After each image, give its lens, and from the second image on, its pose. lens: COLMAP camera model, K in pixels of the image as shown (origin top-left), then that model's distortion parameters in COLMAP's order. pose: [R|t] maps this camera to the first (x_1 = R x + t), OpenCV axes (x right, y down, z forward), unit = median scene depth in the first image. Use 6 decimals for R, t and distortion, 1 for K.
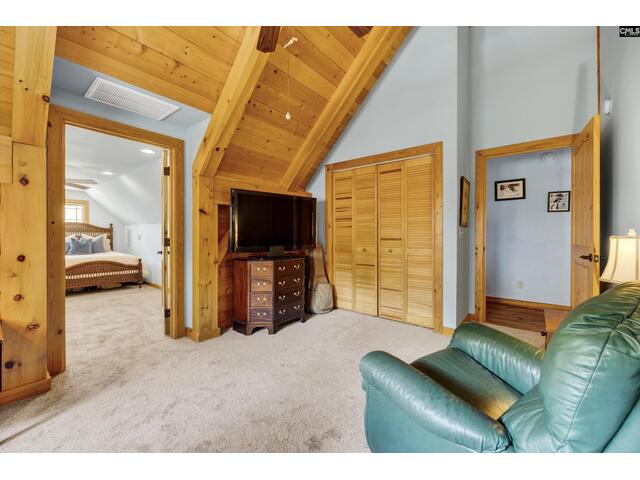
lens RADIAL K [[264.5, 0, 322.7], [0, 264.5, 235.3], [0, 0, 1]] dist [-0.002517, 0.000696]
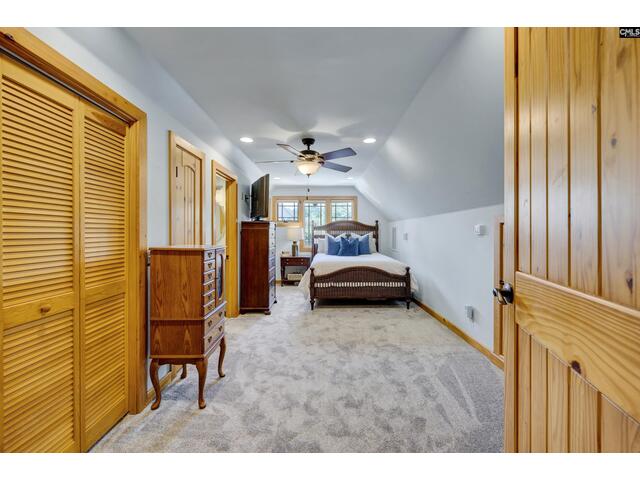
lens RADIAL K [[264.5, 0, 321.6], [0, 264.5, 236.1], [0, 0, 1]] dist [-0.002517, 0.000696]
pose [[0.624310, 0.001605, -0.781175, -0.265168], [0.002123, 0.999991, 0.003751, 0.003681], [0.781174, -0.004000, 0.624301, 0.354922]]
